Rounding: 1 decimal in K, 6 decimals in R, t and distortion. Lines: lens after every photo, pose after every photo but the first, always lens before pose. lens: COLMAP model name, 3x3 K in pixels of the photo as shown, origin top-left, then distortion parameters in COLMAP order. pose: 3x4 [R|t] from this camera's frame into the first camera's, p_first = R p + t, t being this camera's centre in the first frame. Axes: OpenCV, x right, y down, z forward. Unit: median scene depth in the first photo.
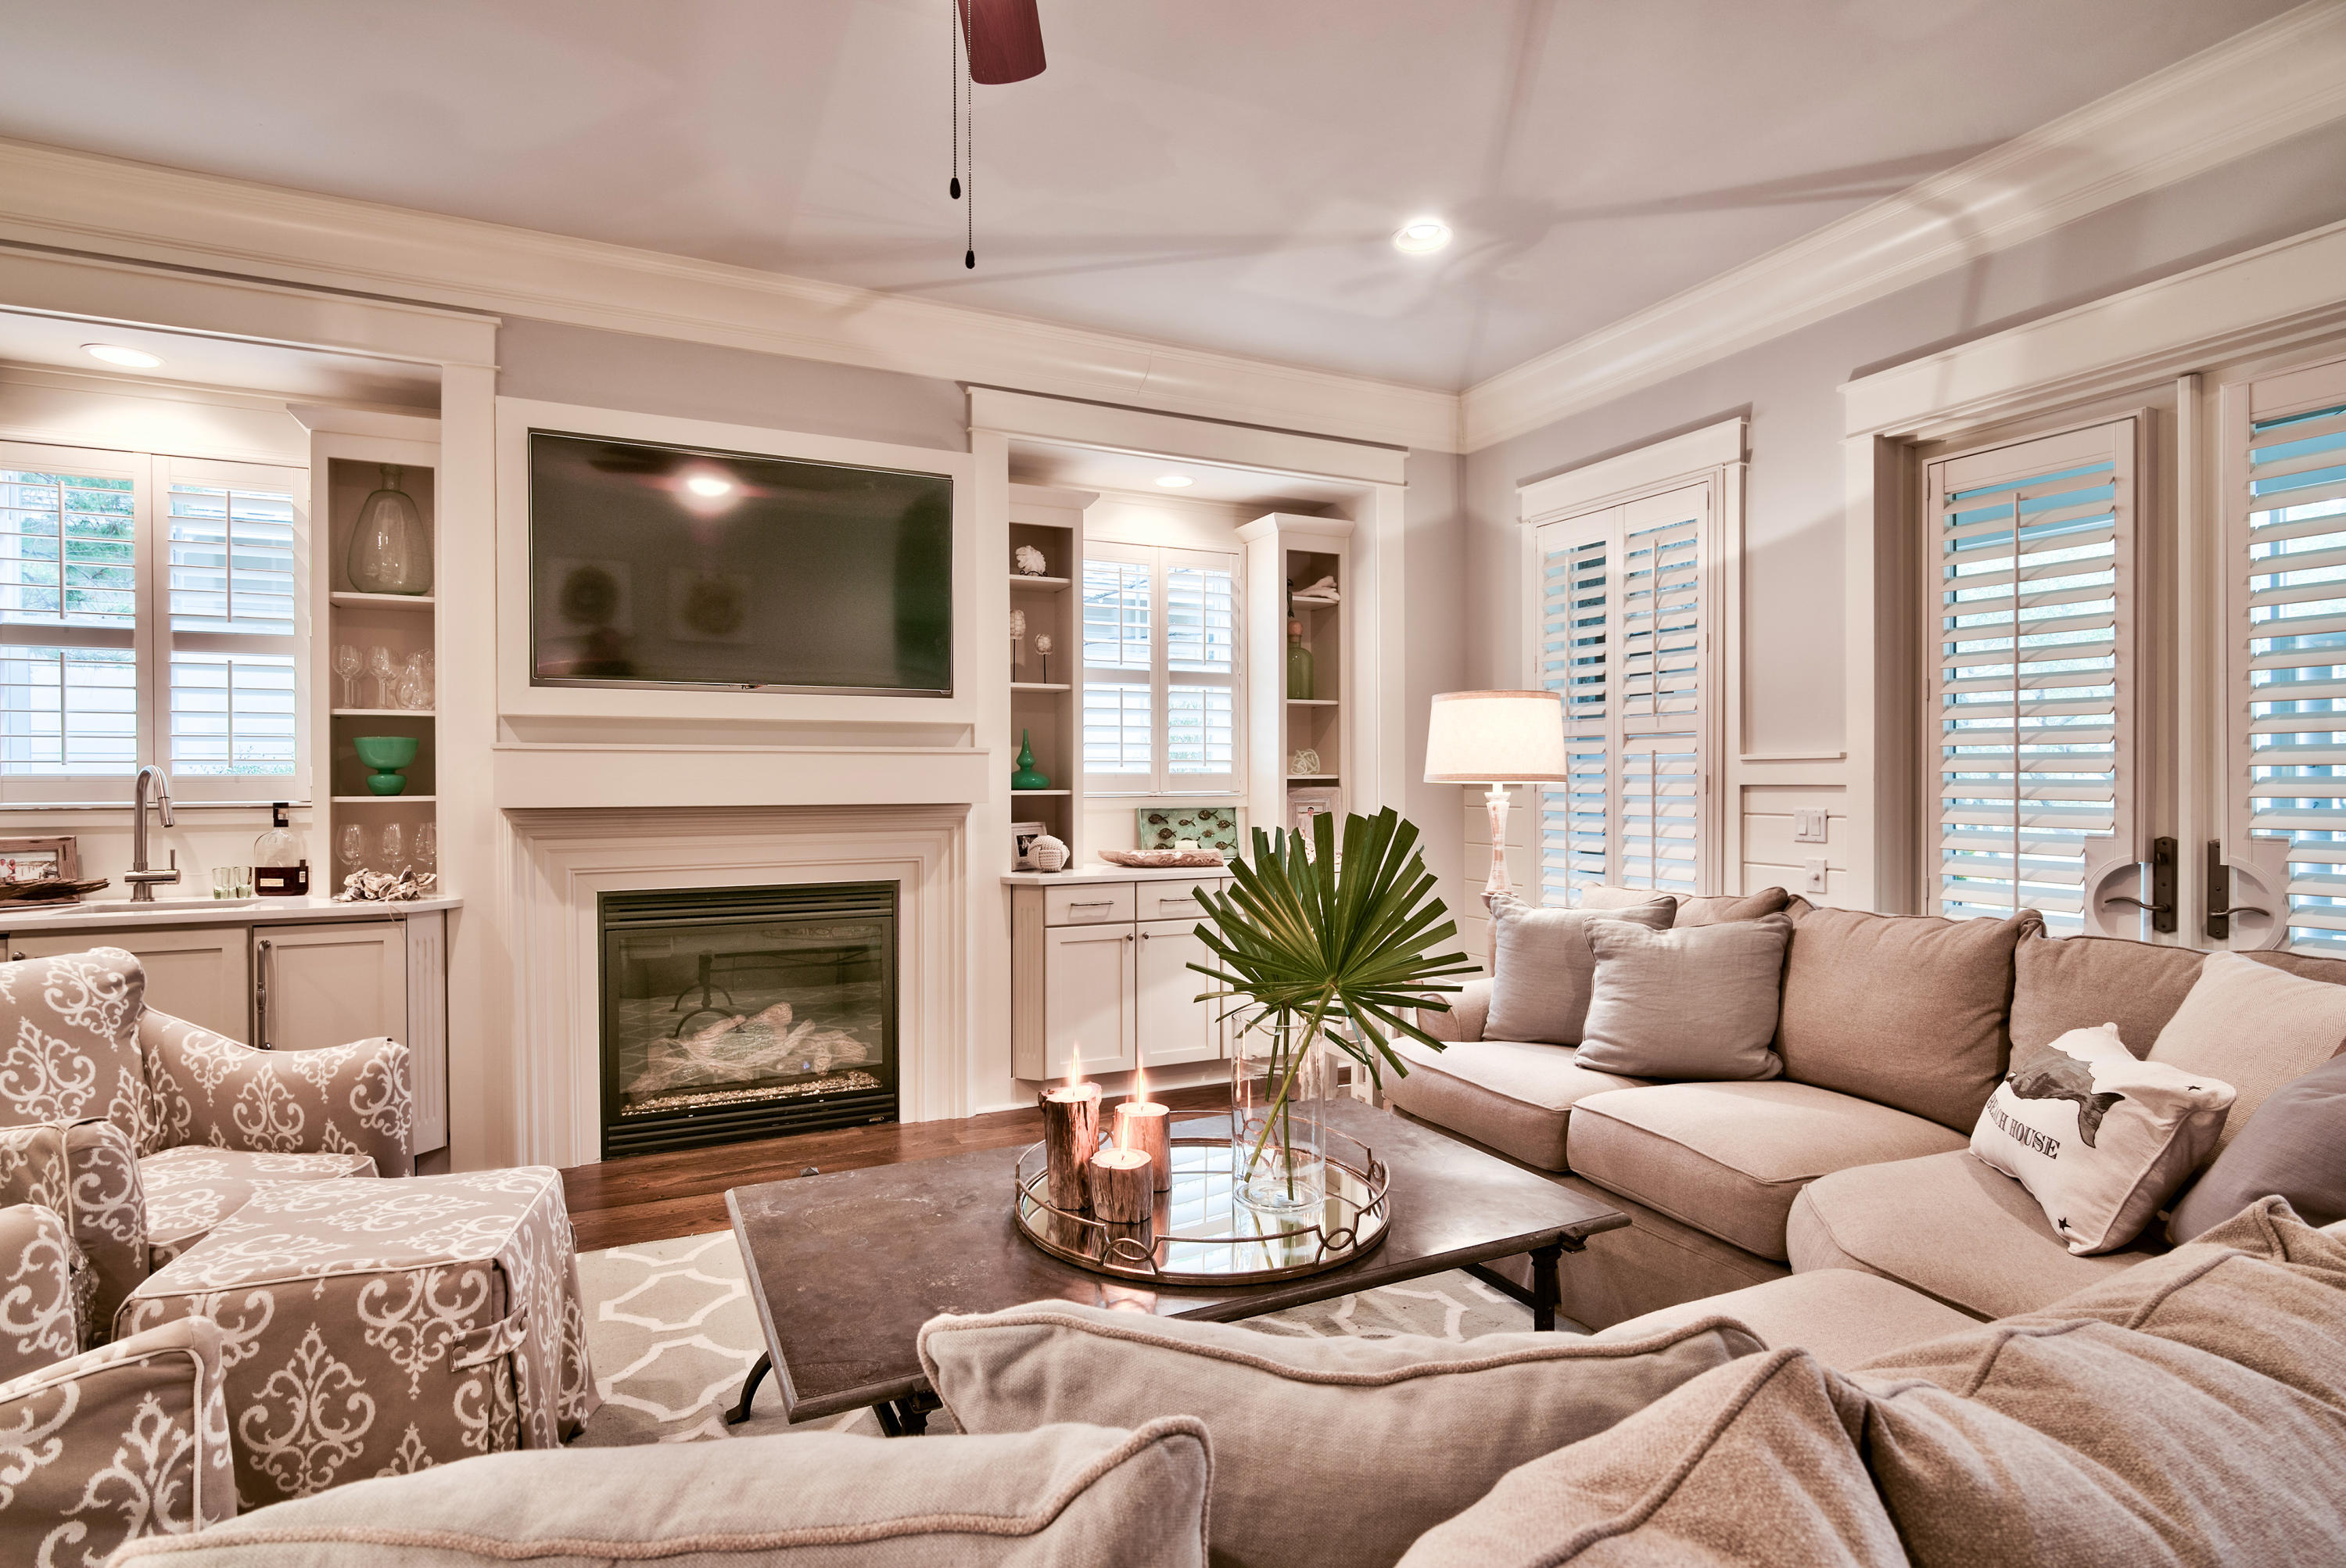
lens RADIAL K [[1184.4, 0, 1173.0], [0, 1184.4, 784.0], [0, 0, 1]] dist [-0.003376, -0.000630]
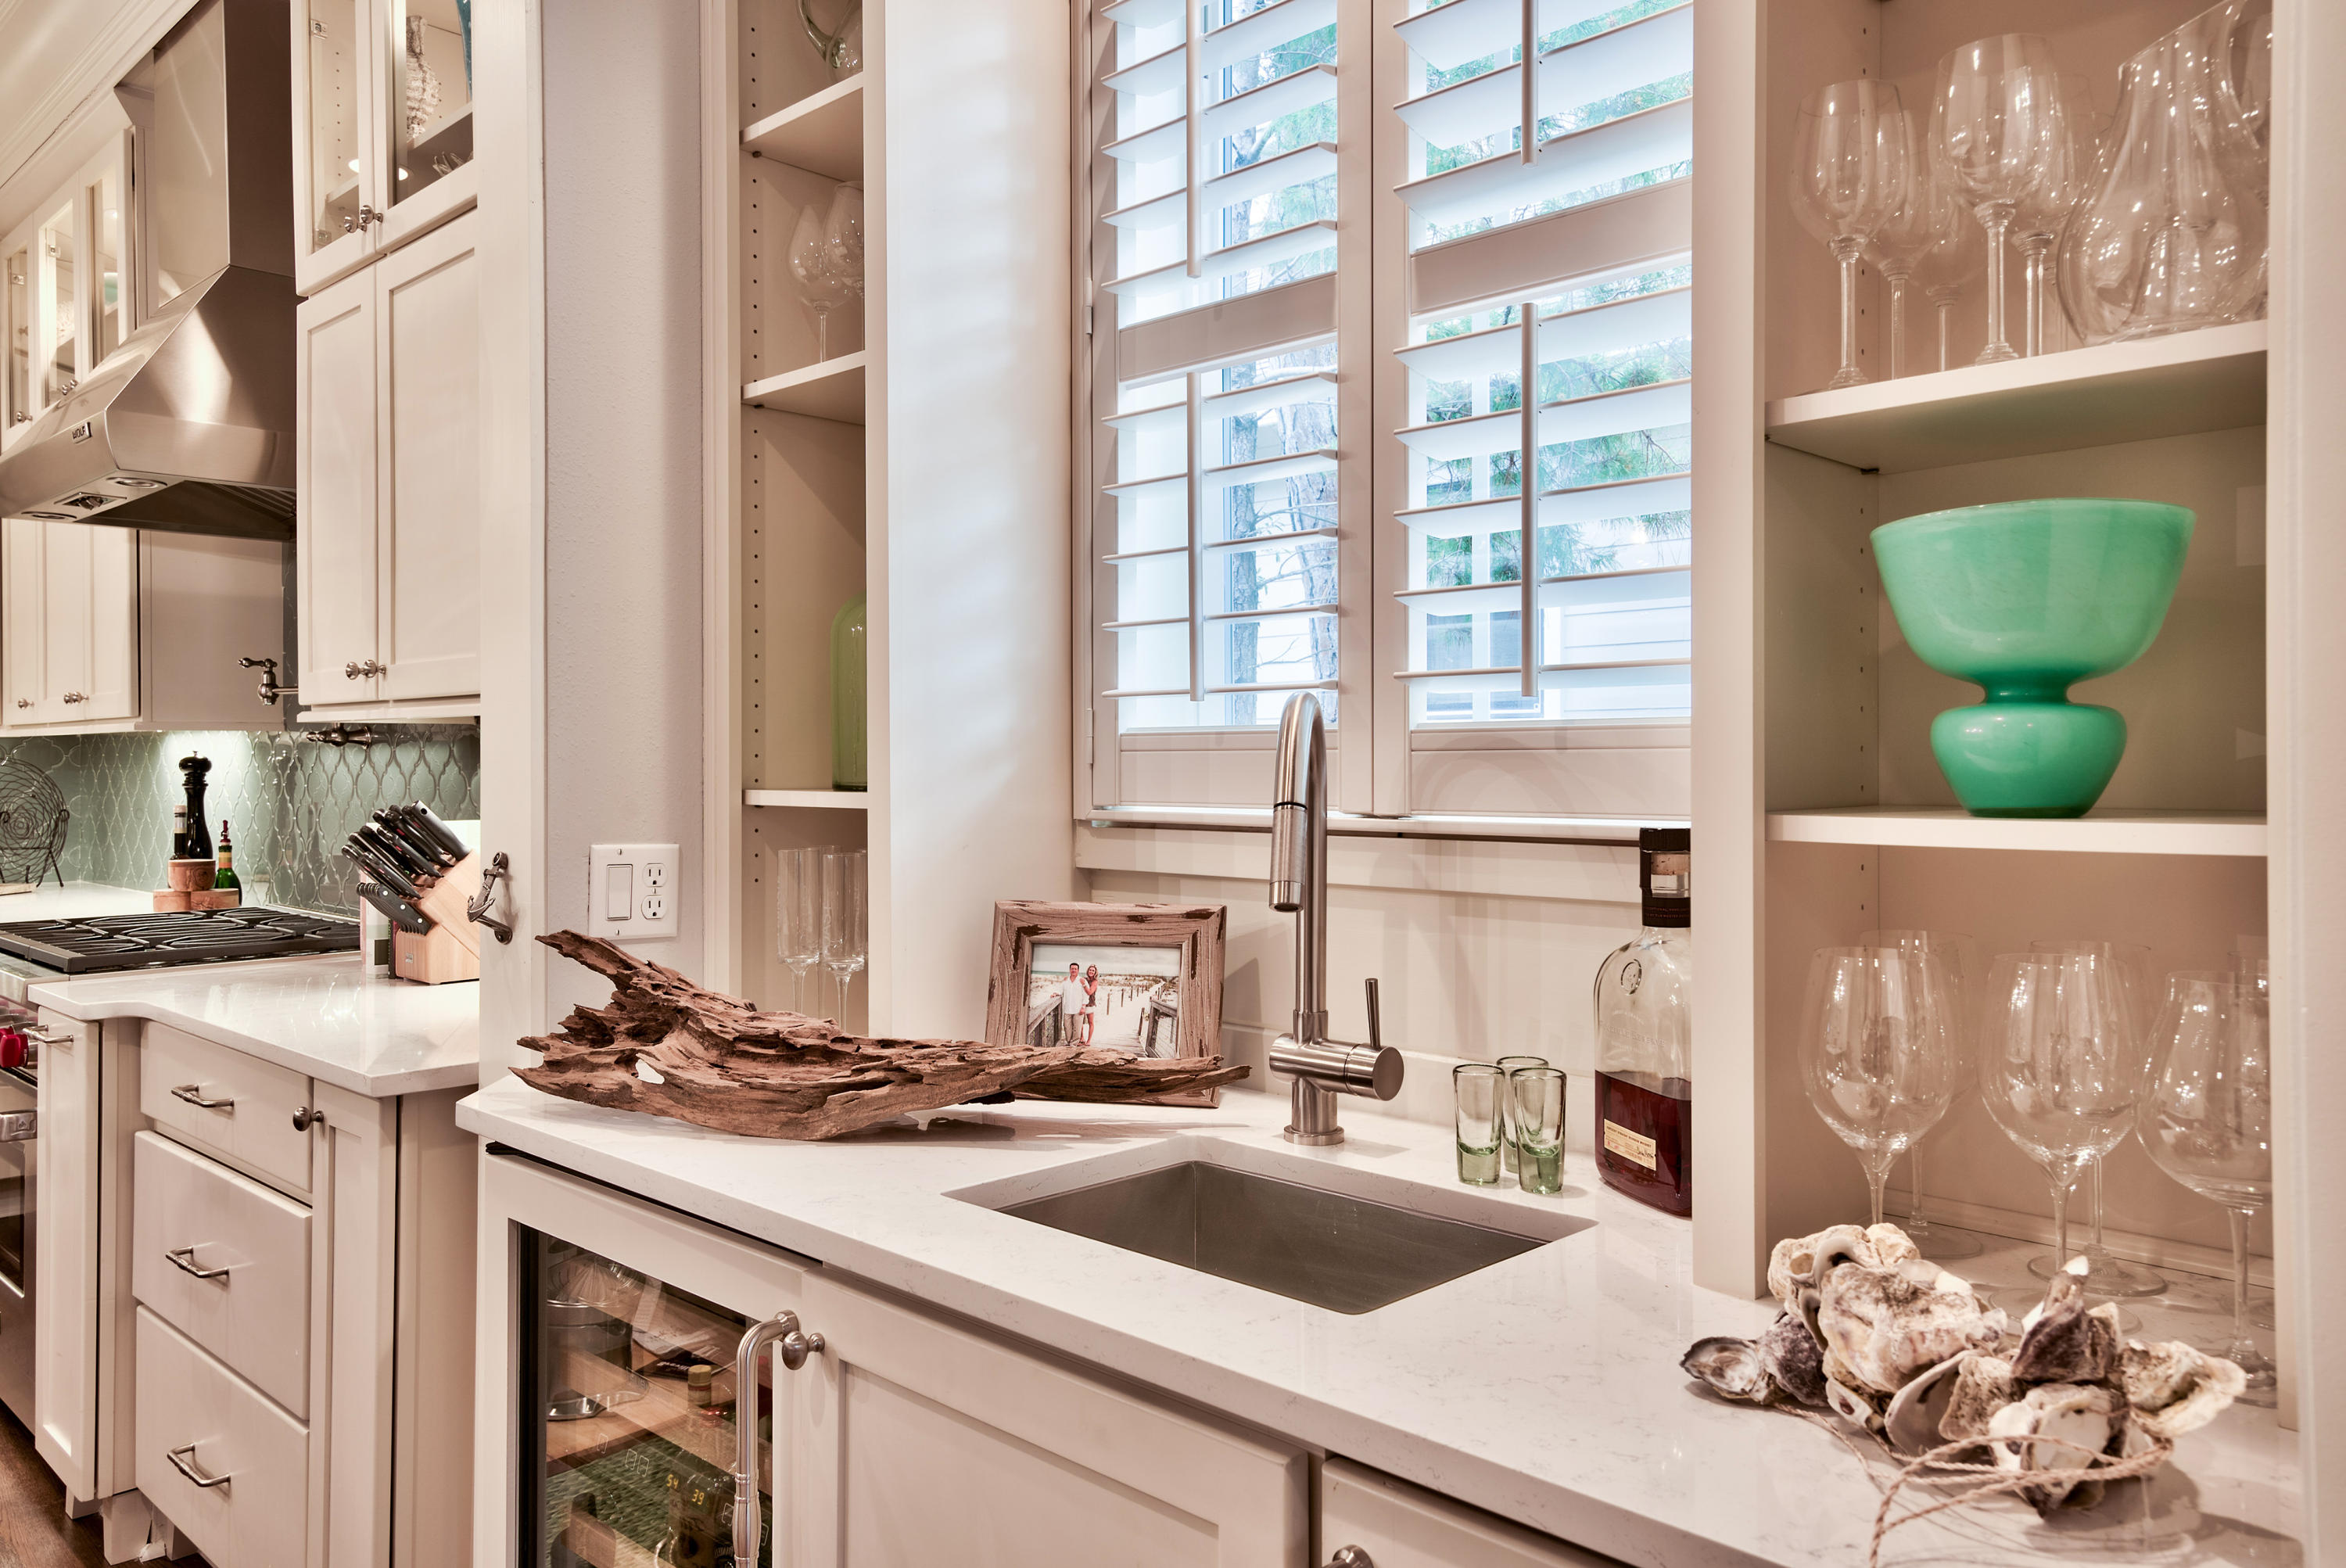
lens RADIAL K [[1647.2, 0, 1176.2], [0, 1647.2, 754.4], [0, 0, 1]] dist [0.065992, 0.000372]
pose [[0.334592, -0.004287, -0.942353, -0.453022], [-0.000557, 0.999989, -0.004747, 0.001328], [0.942363, 0.002113, 0.334585, 0.779501]]
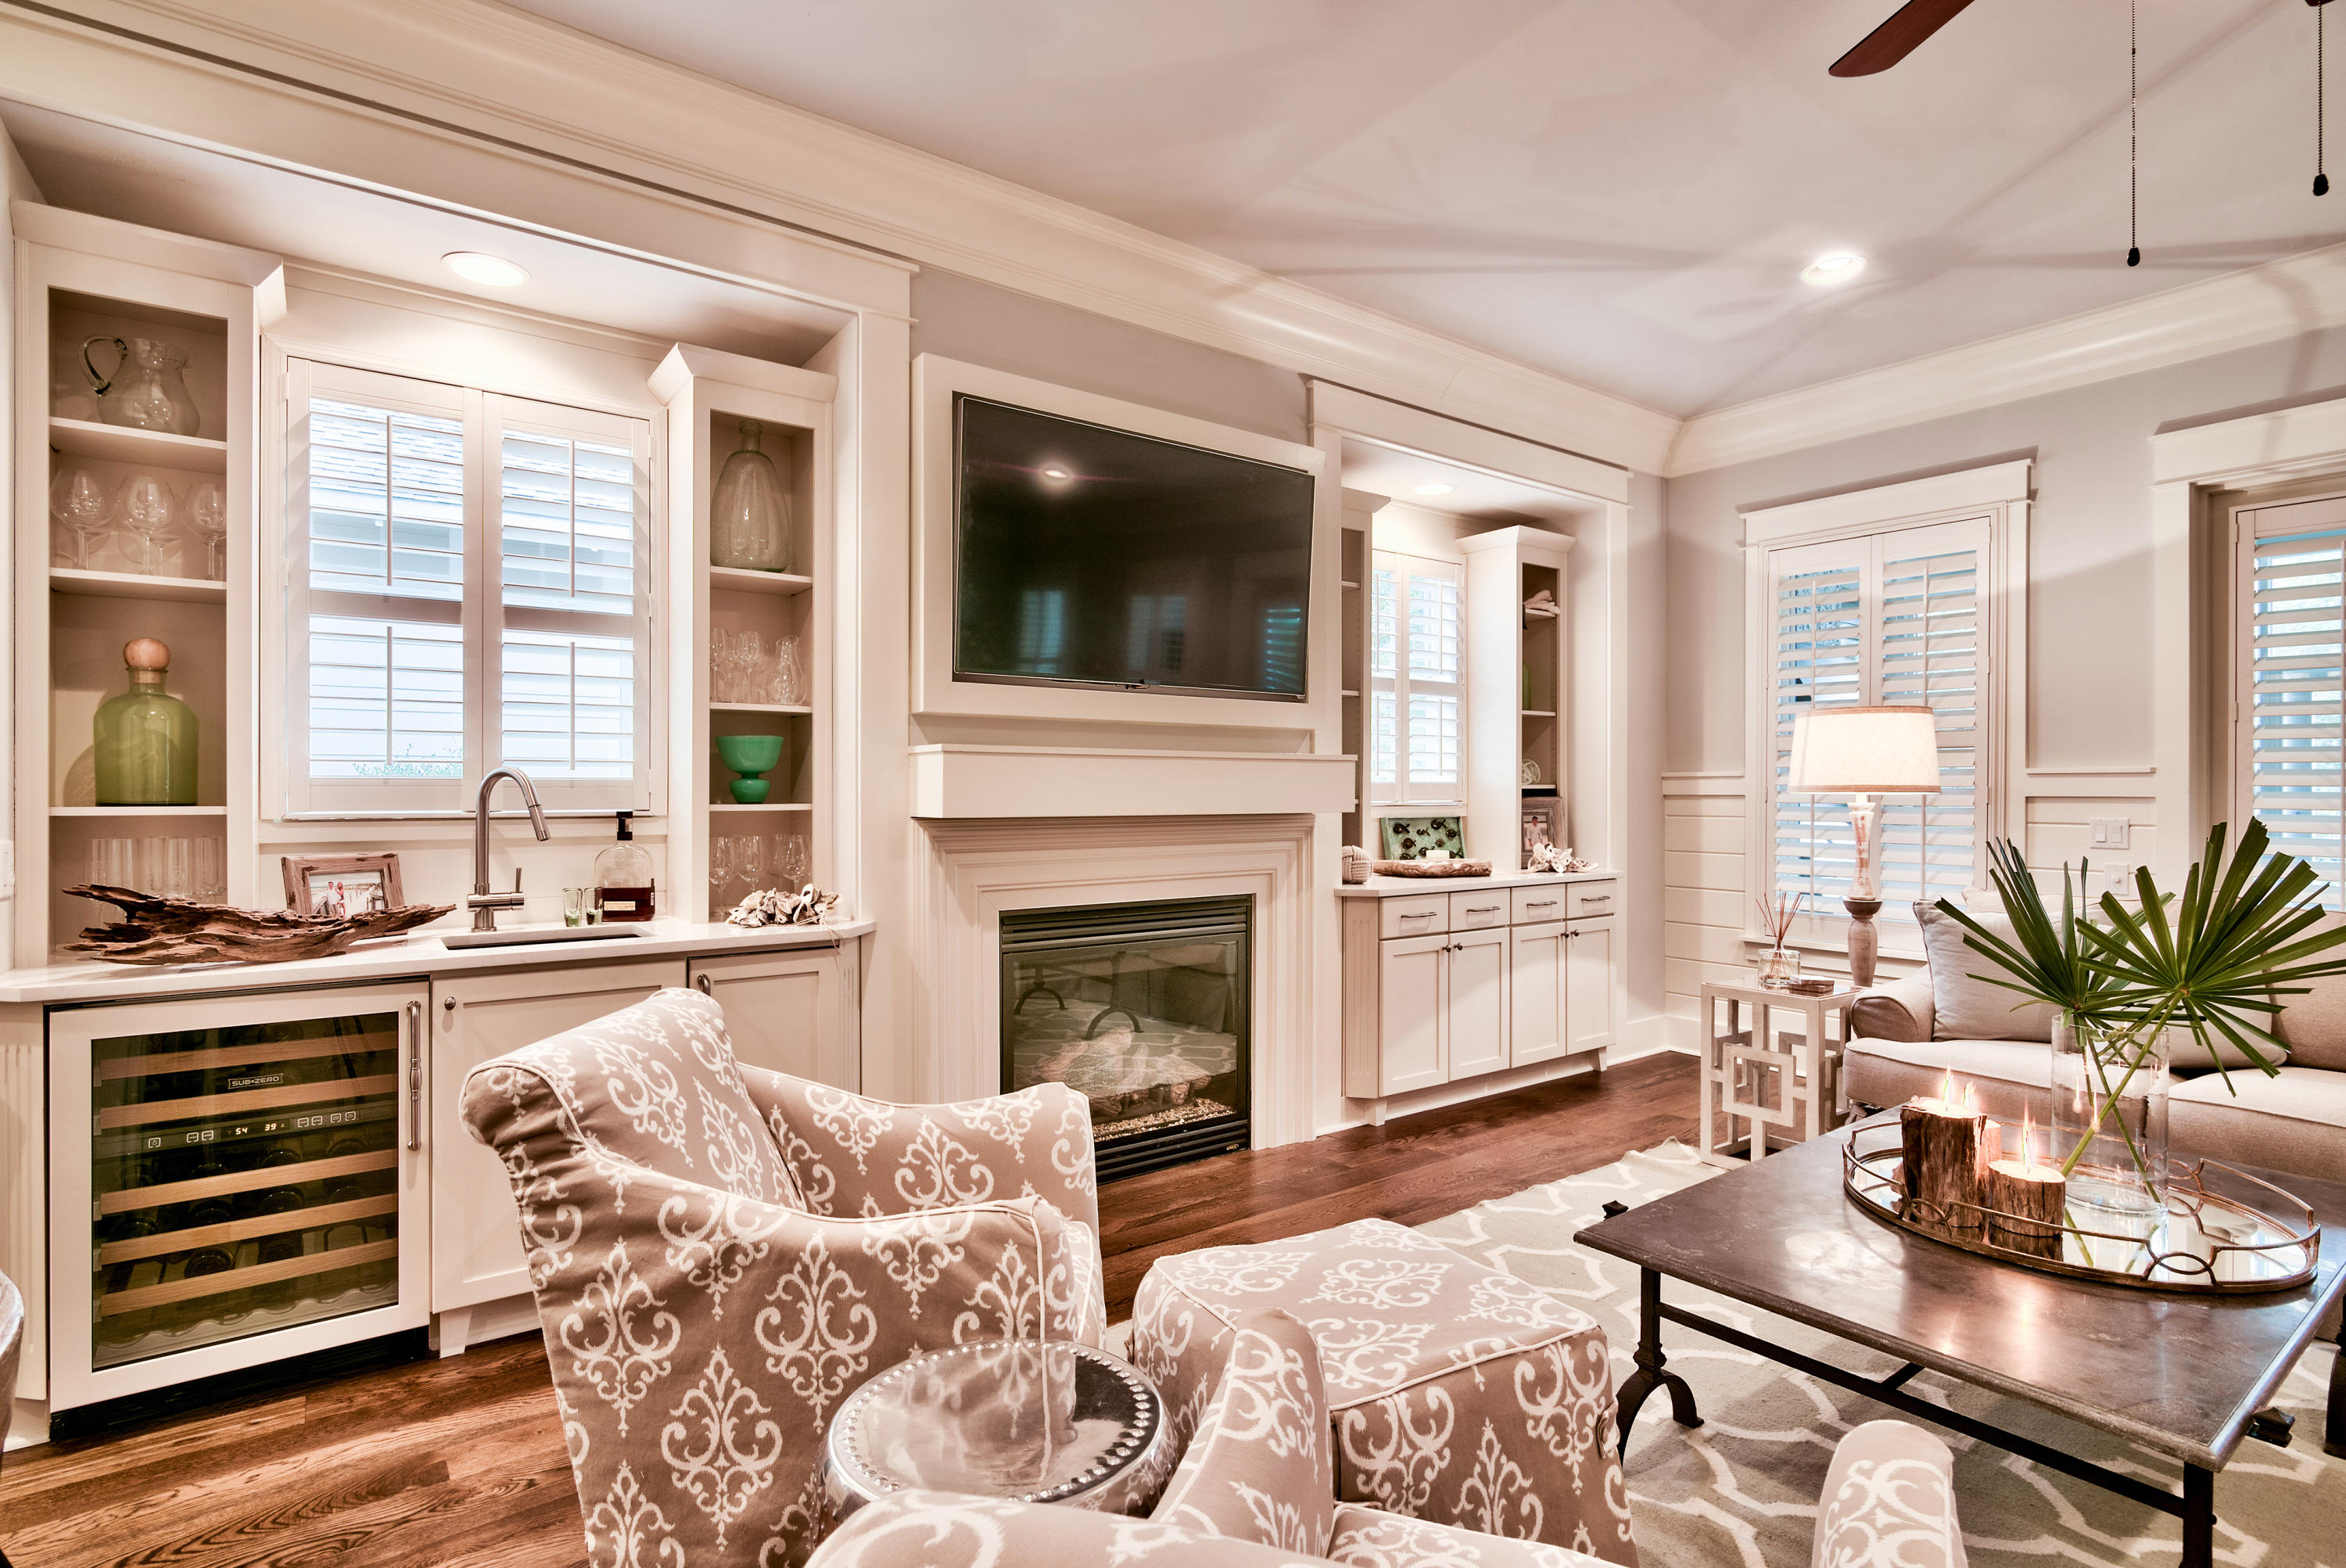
lens RADIAL K [[1177.8, 0, 1173.0], [0, 1177.8, 784.0], [0, 0, 1]] dist [-0.002468, -0.000405]
pose [[0.981561, 0.005327, 0.191074, -0.529035], [-0.003884, 0.999961, -0.007929, 0.001204], [-0.191109, 0.007041, 0.981544, 0.094847]]
